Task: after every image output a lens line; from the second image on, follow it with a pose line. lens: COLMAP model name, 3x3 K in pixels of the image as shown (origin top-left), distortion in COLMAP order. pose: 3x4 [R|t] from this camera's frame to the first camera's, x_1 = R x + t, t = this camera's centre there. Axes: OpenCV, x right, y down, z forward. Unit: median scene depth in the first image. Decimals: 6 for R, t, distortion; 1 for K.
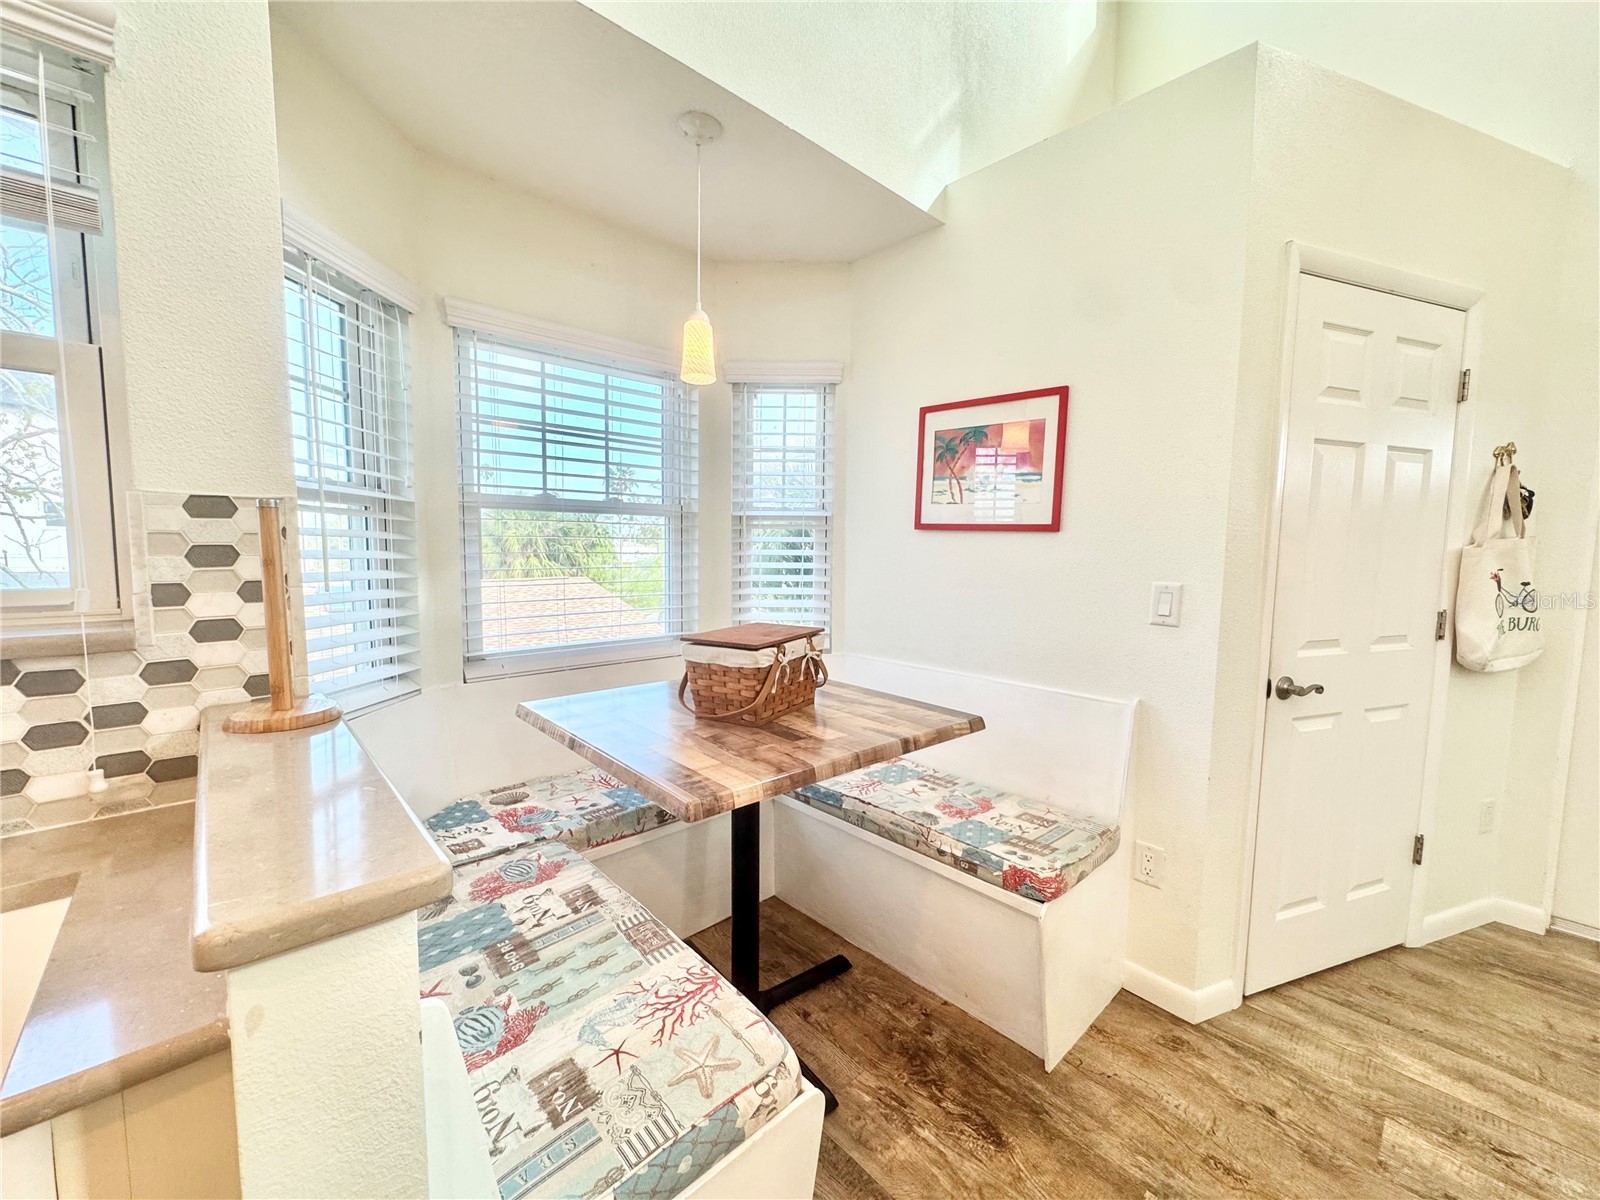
lens RADIAL K [[643.5, 0, 799.5], [0, 643.5, 594.6], [0, 0, 1]] dist [-0.003020, 0.000035]
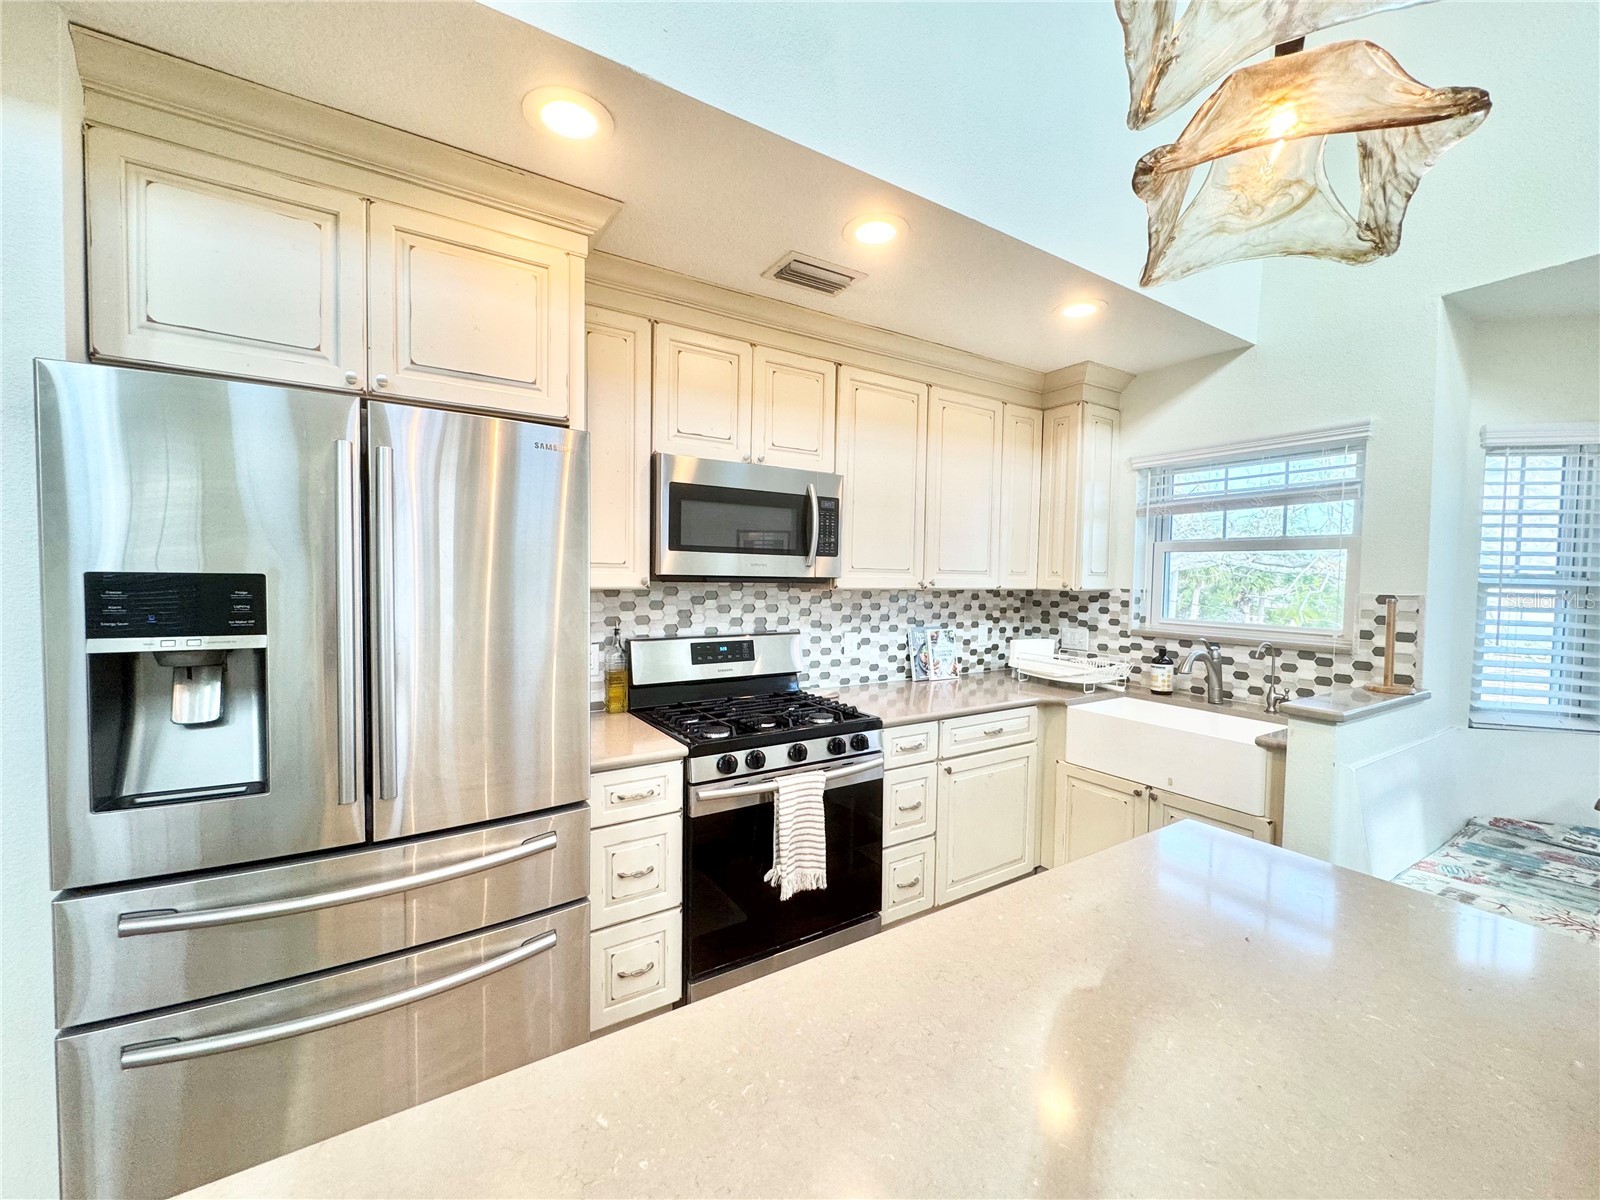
lens RADIAL K [[643.5, 0, 797.9], [0, 643.5, 604.5], [0, 0, 1]] dist [-0.003020, 0.000035]
pose [[-0.194189, 0.018562, -0.980789, 1.720233], [-0.104584, 0.993731, 0.039513, 0.012934], [0.975373, 0.110248, -0.191030, -0.628585]]
